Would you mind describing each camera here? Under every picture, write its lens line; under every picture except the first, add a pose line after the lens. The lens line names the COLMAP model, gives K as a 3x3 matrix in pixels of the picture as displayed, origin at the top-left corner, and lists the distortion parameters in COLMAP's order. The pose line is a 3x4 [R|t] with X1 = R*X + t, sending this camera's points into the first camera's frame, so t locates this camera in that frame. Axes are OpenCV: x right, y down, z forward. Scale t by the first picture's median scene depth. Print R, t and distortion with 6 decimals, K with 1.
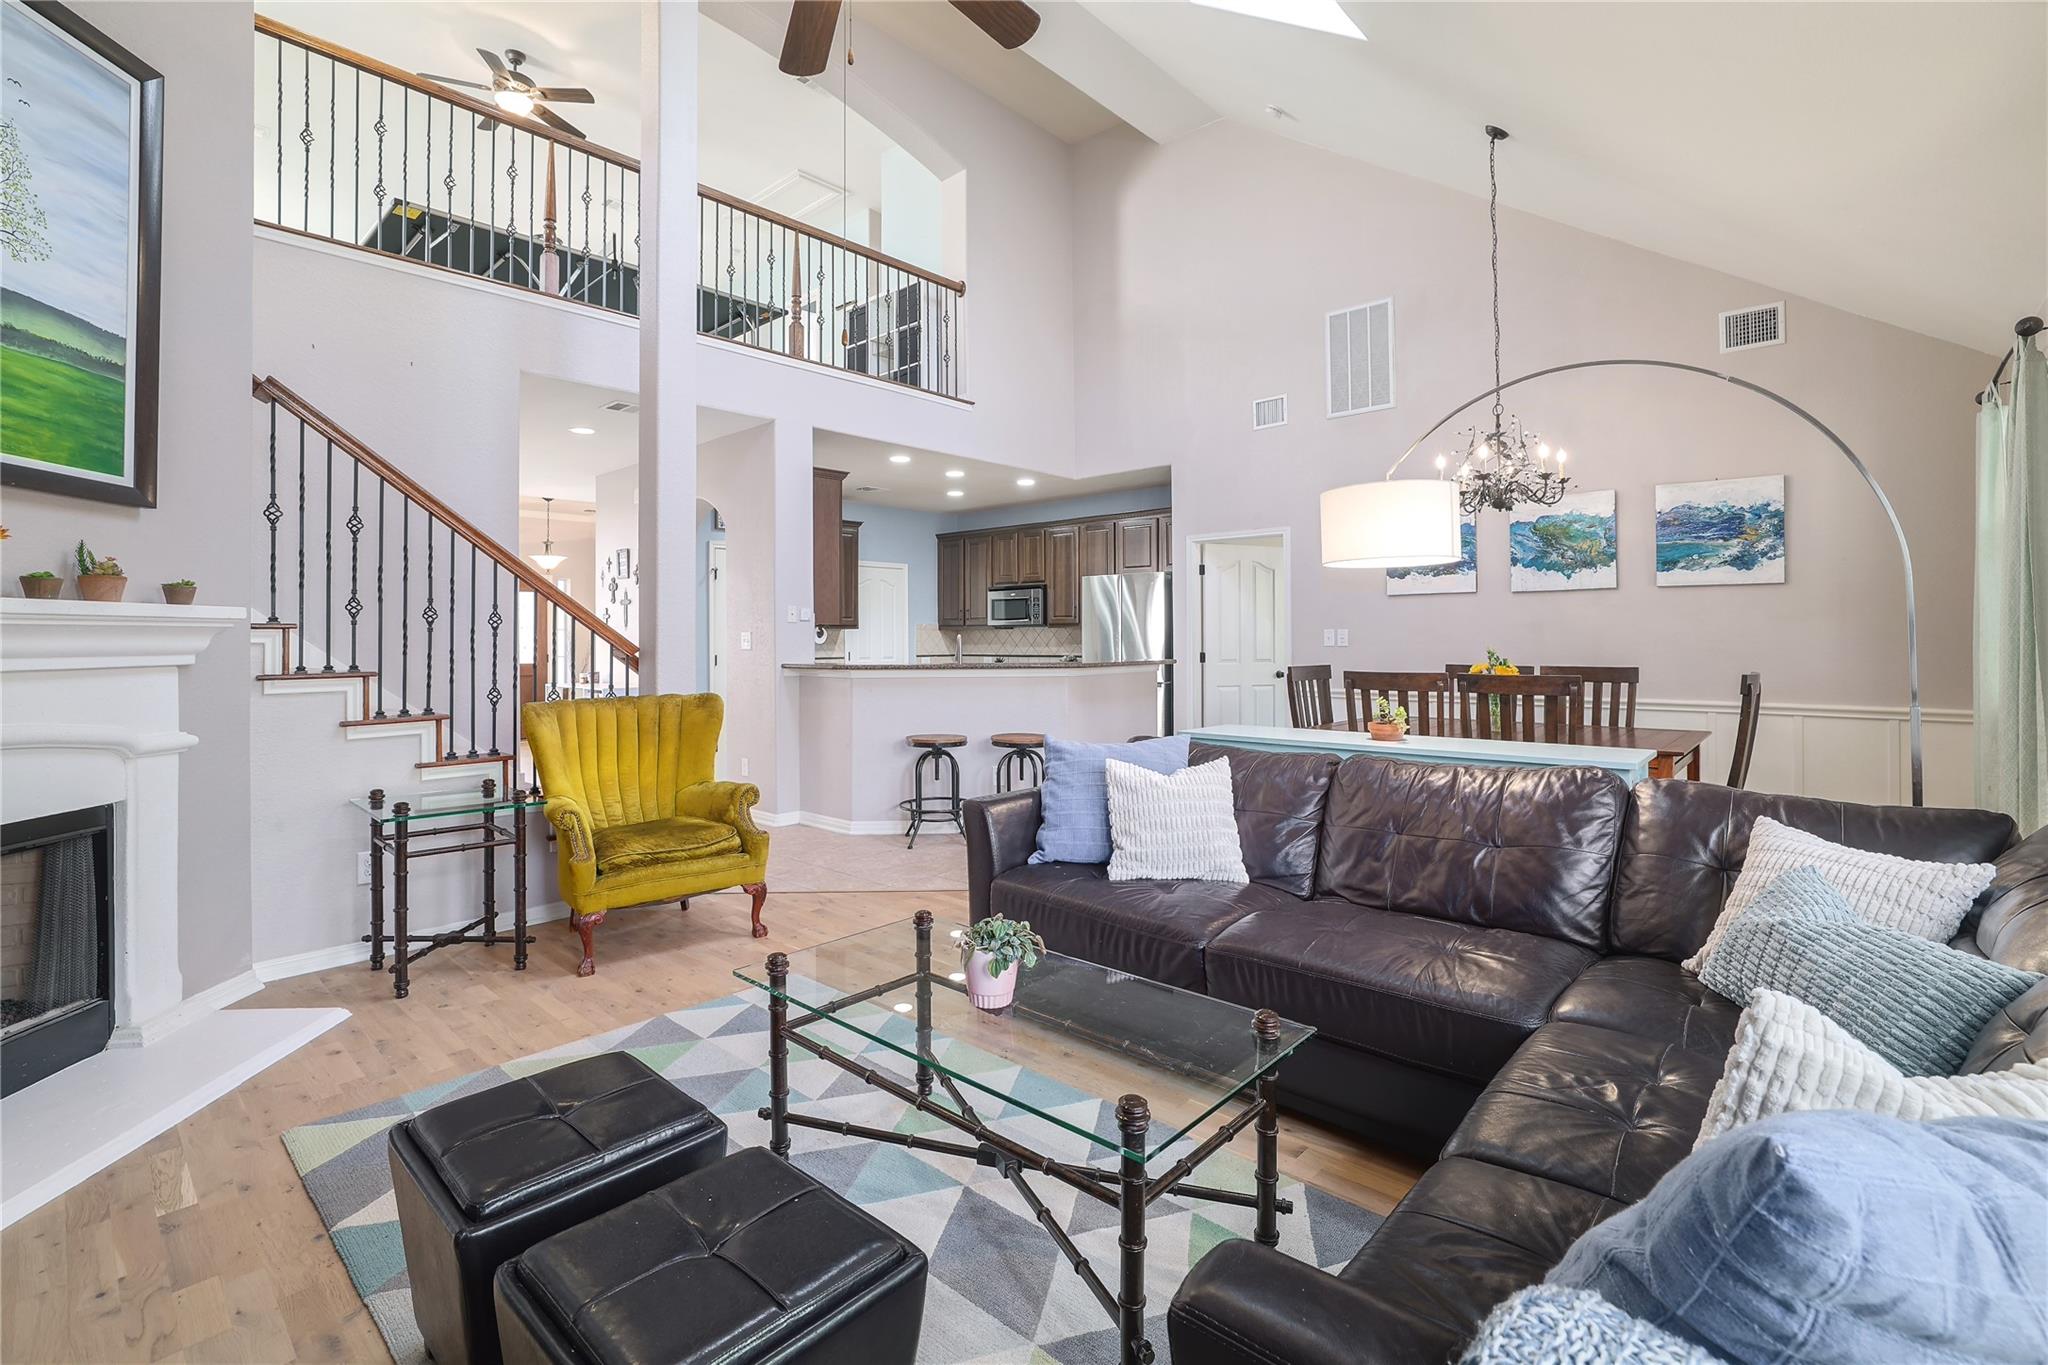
lens RADIAL K [[913.9, 0, 1005.4], [0, 913.9, 640.2], [0, 0, 1]] dist [-0.000352, 0.000077]
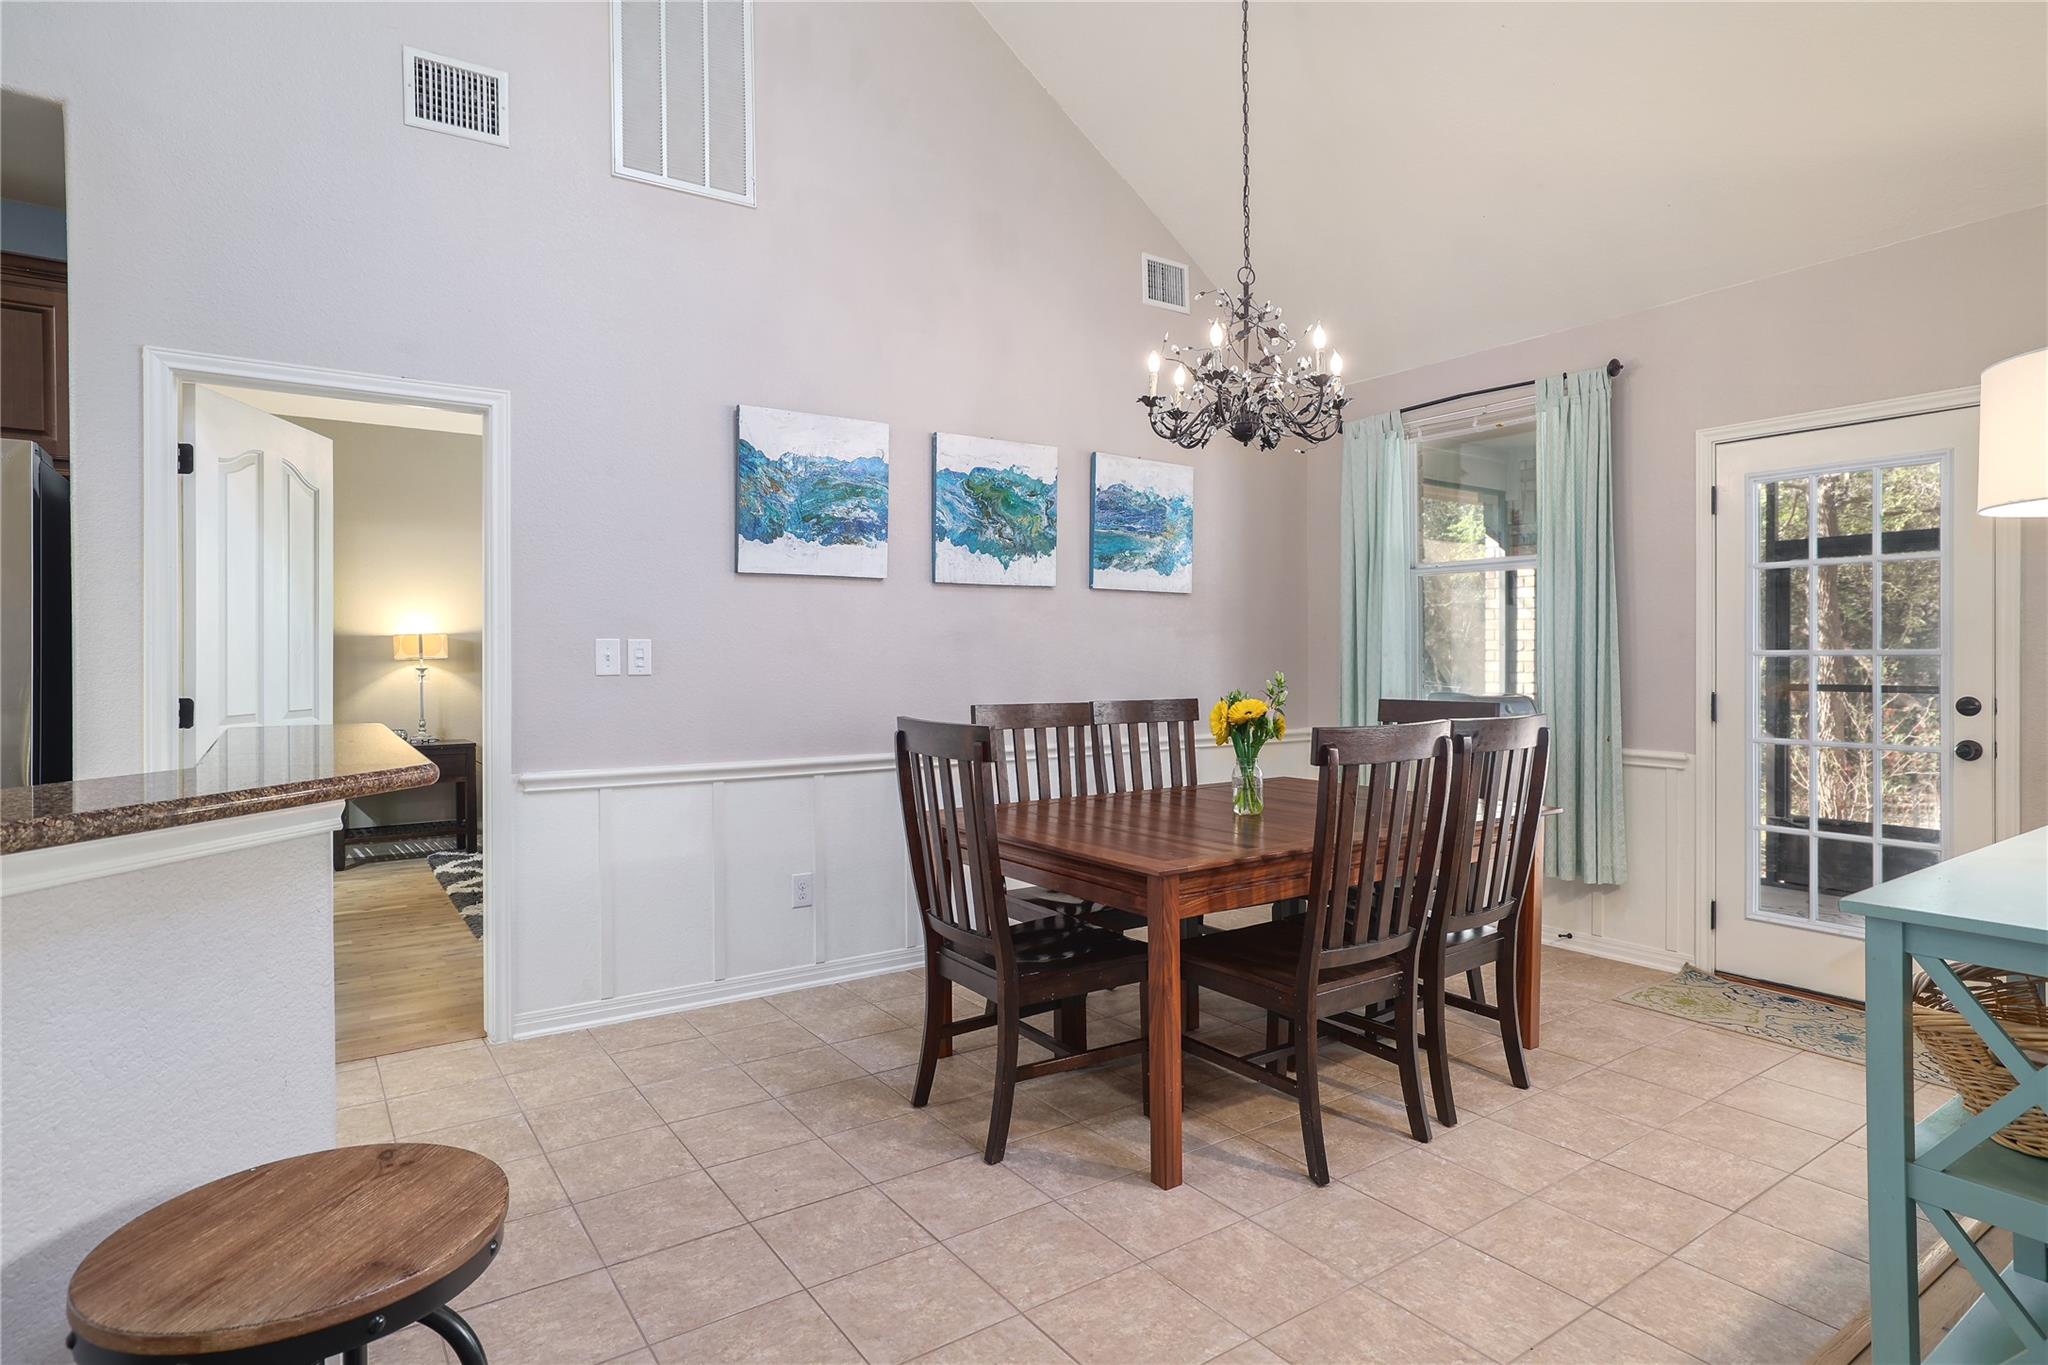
lens RADIAL K [[1090.8, 0, 1029.6], [0, 1090.8, 643.9], [0, 0, 1]] dist [-0.053324, 0.027796]
pose [[0.198820, 0.011527, 0.979968, -0.127821], [0.001210, 0.999927, -0.012008, -0.002847], [-0.980035, 0.003573, 0.198791, 0.698874]]
